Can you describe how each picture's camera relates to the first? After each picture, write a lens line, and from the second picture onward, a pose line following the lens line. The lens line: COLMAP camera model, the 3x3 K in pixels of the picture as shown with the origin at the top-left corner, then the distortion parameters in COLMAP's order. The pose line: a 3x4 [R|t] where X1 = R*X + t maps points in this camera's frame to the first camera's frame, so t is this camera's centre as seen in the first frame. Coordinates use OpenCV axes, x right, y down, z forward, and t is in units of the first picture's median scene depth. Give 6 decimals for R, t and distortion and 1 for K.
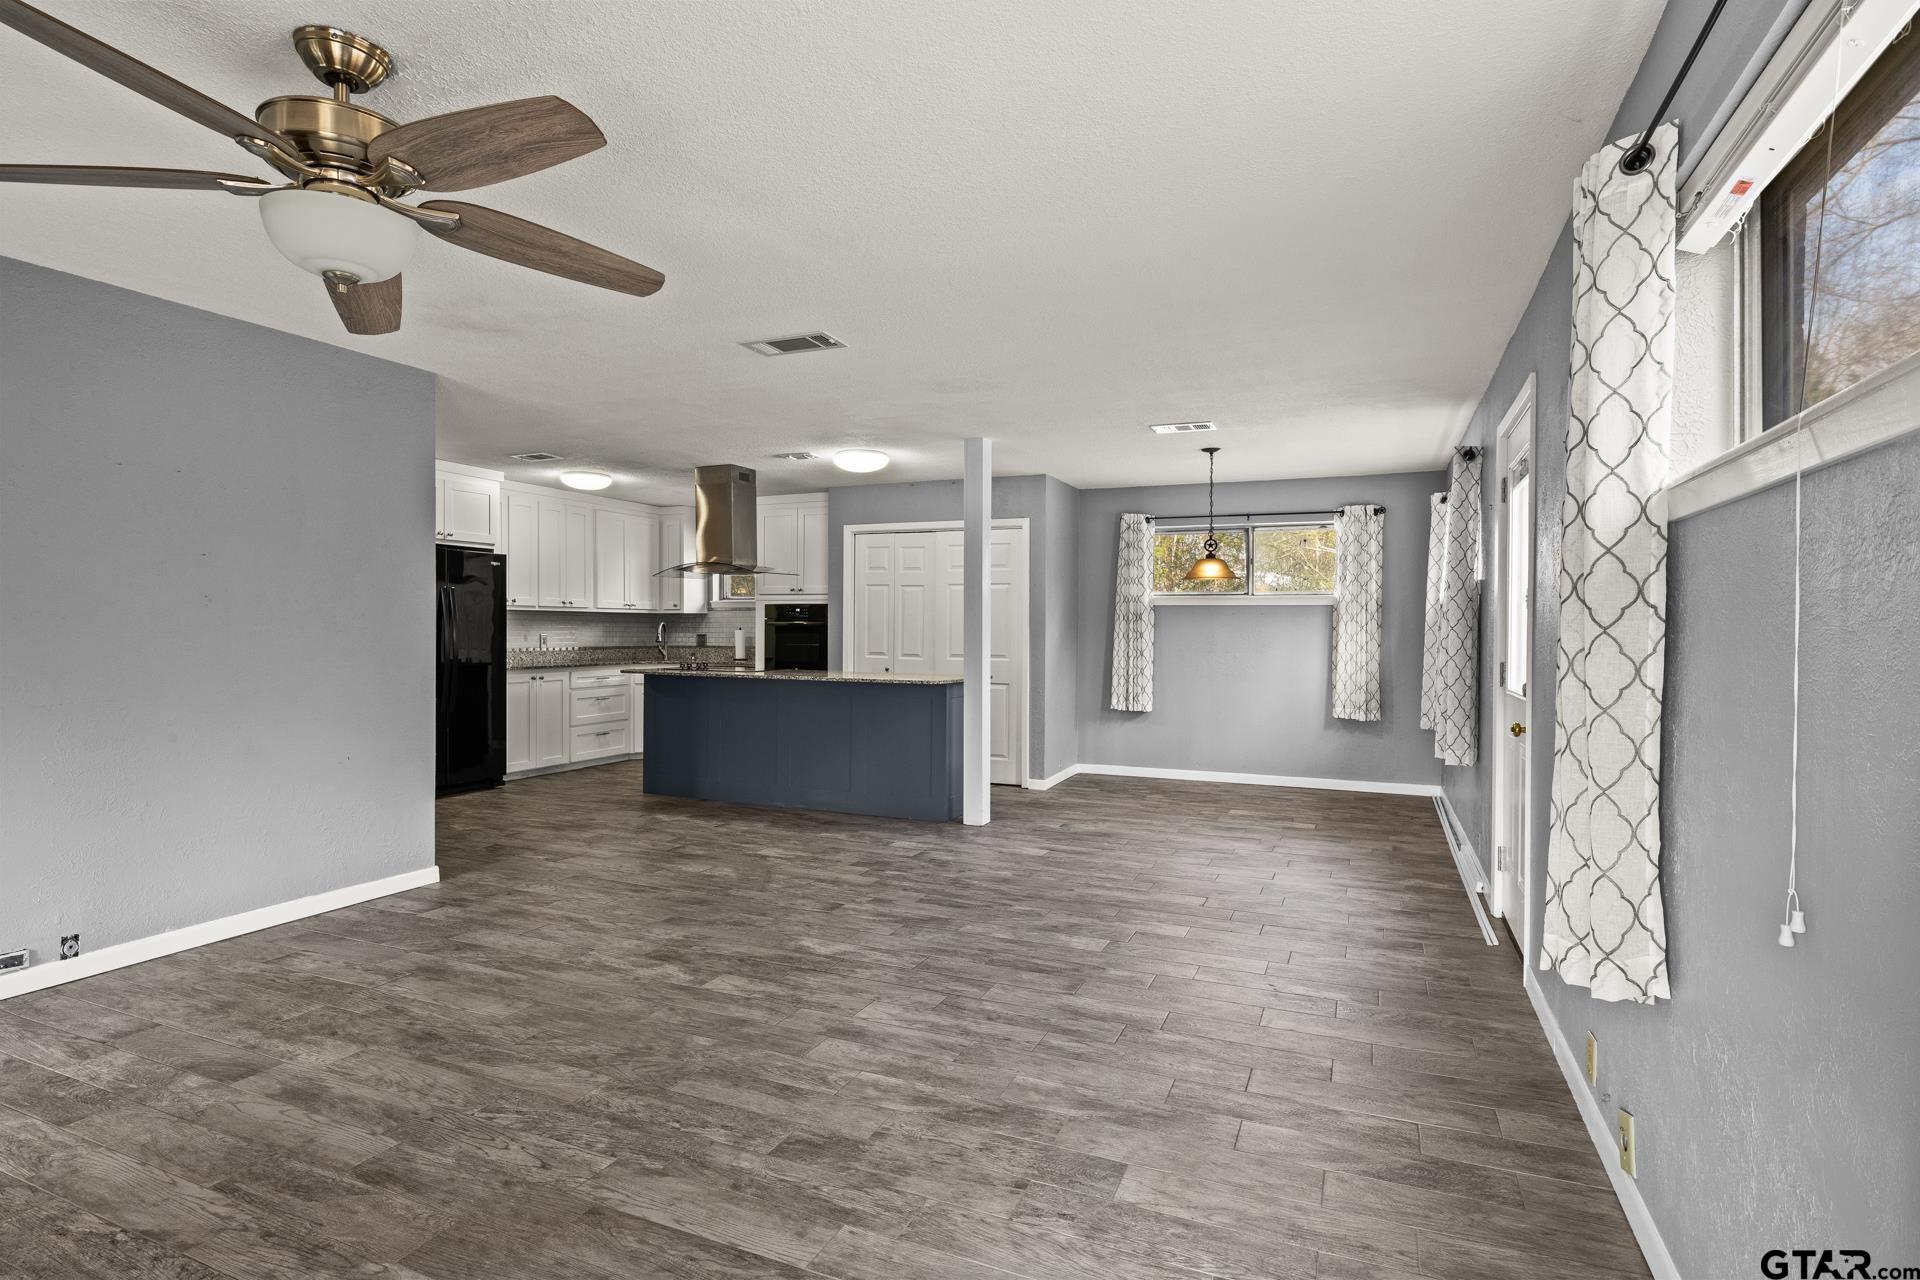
lens RADIAL K [[949.9, 0, 951.7], [0, 949.9, 625.0], [0, 0, 1]] dist [0.002275, -0.000610]
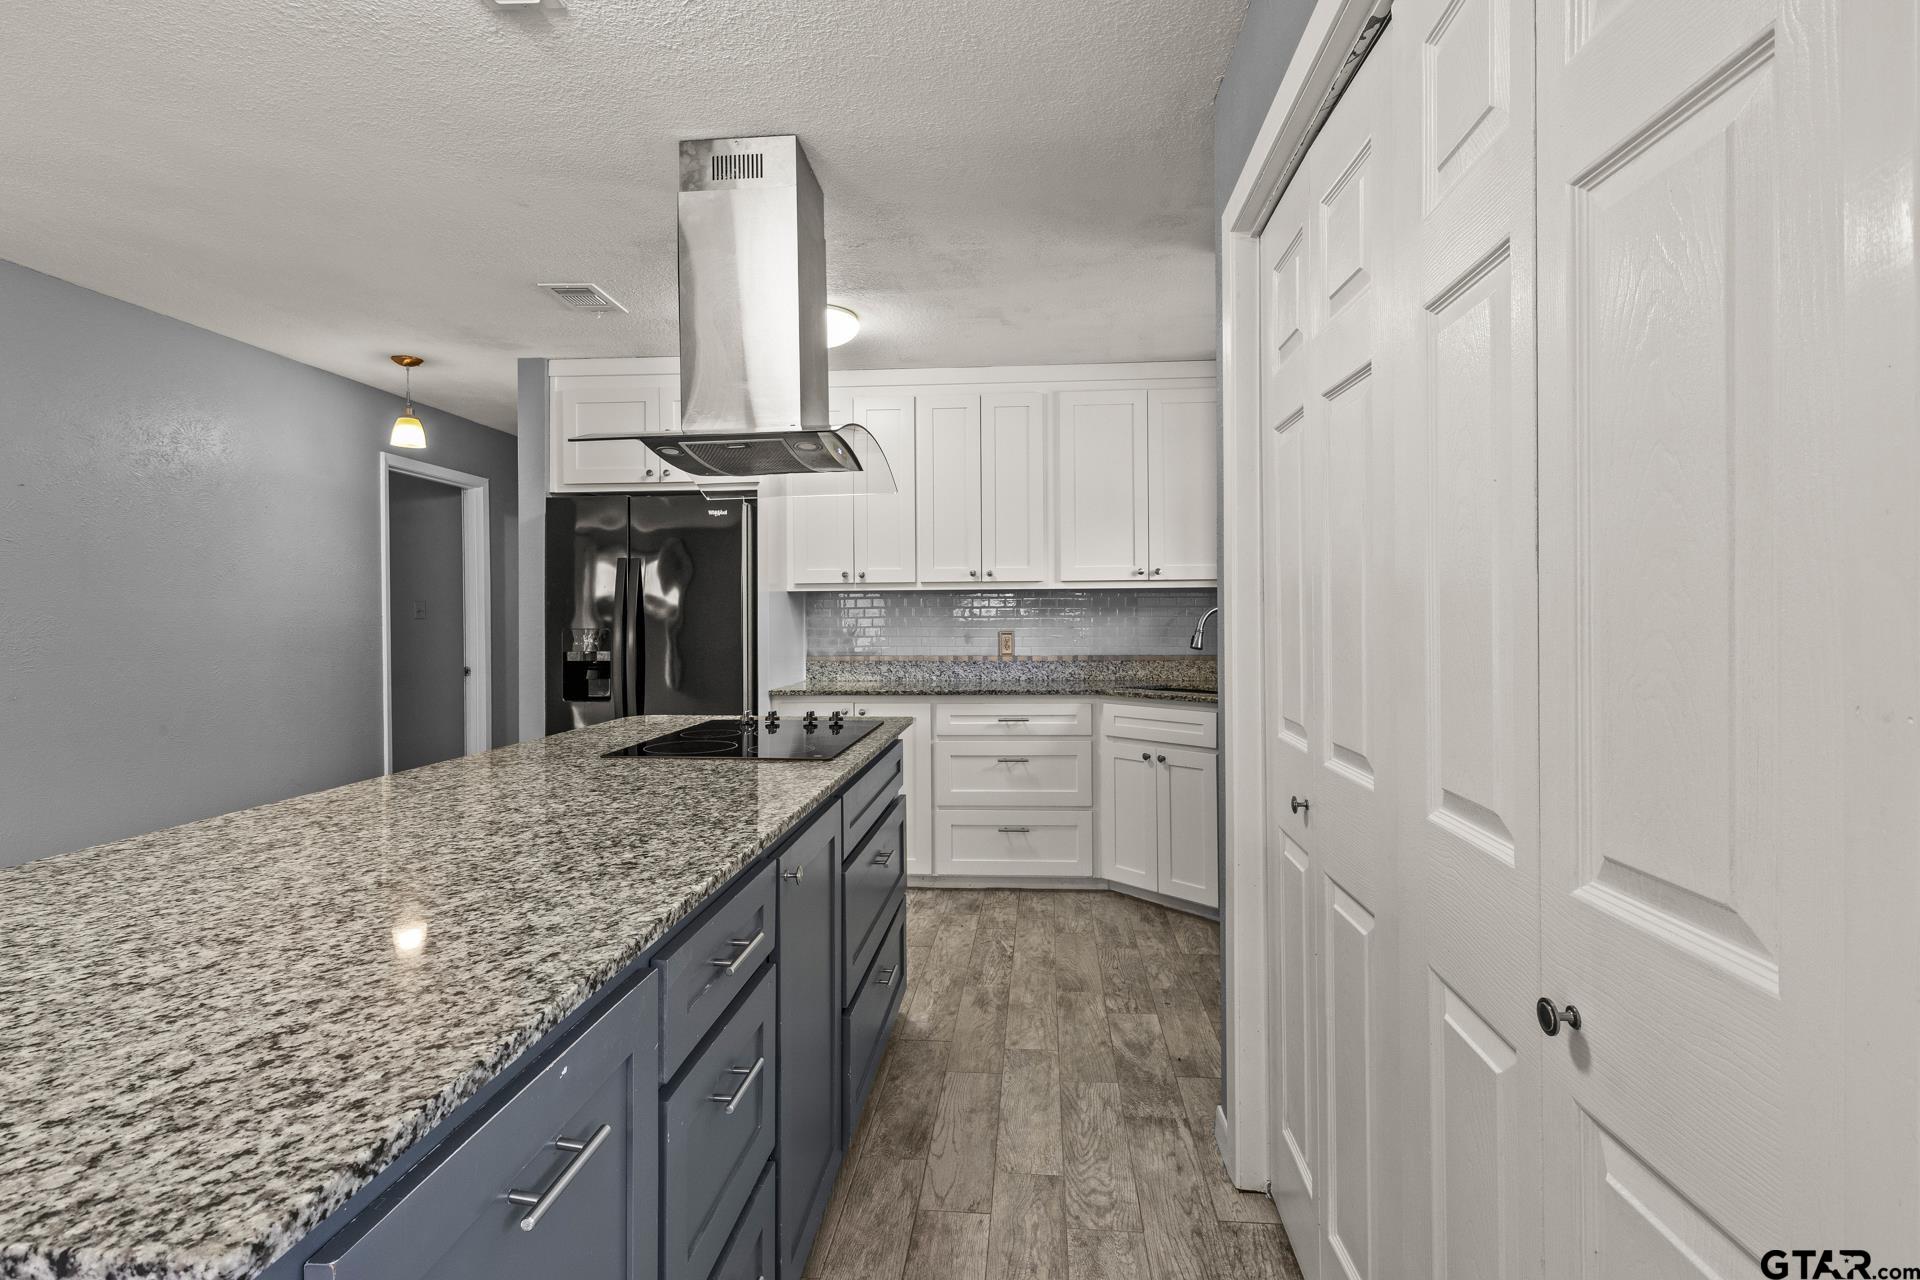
lens RADIAL K [[949.9, 0, 951.7], [0, 949.9, 625.0], [0, 0, 1]] dist [0.002275, -0.000610]
pose [[0.318910, -0.006388, -0.947763, 0.116729], [0.011007, 0.999935, -0.003035, 0.008058], [0.947721, -0.009464, 0.318960, 0.941331]]
